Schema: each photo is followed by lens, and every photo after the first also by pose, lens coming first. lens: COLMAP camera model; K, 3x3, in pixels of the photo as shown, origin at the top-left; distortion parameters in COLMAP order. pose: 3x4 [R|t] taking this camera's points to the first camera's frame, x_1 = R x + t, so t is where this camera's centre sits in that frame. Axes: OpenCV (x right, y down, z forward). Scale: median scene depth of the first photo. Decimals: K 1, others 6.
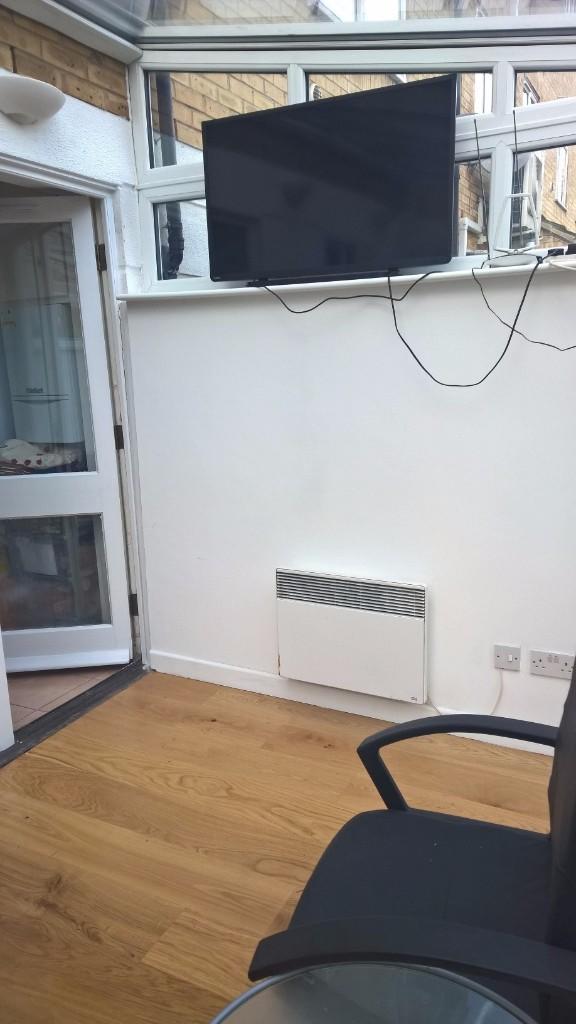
lens RADIAL K [[751.1, 0, 287.1], [0, 751.1, 516.8], [0, 0, 1]] dist [0.071026, -0.062791]
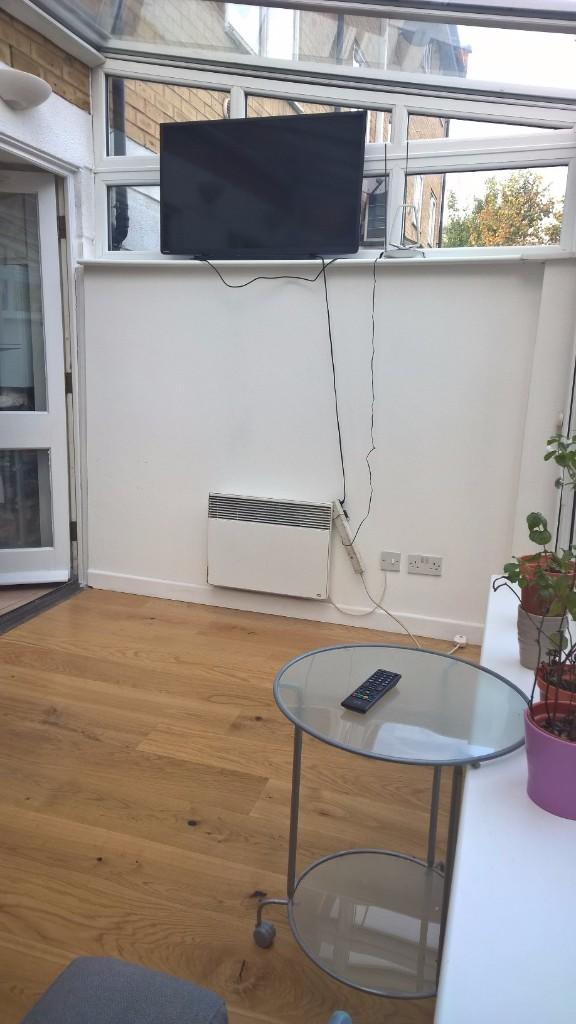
lens RADIAL K [[751.1, 0, 268.8], [0, 751.1, 505.5], [0, 0, 1]] dist [0.071026, -0.062791]
pose [[0.985730, 0.026077, 0.166304, -0.121557], [-0.022777, 0.999505, -0.021720, 0.114637], [-0.166788, 0.017622, 0.985835, -0.218843]]
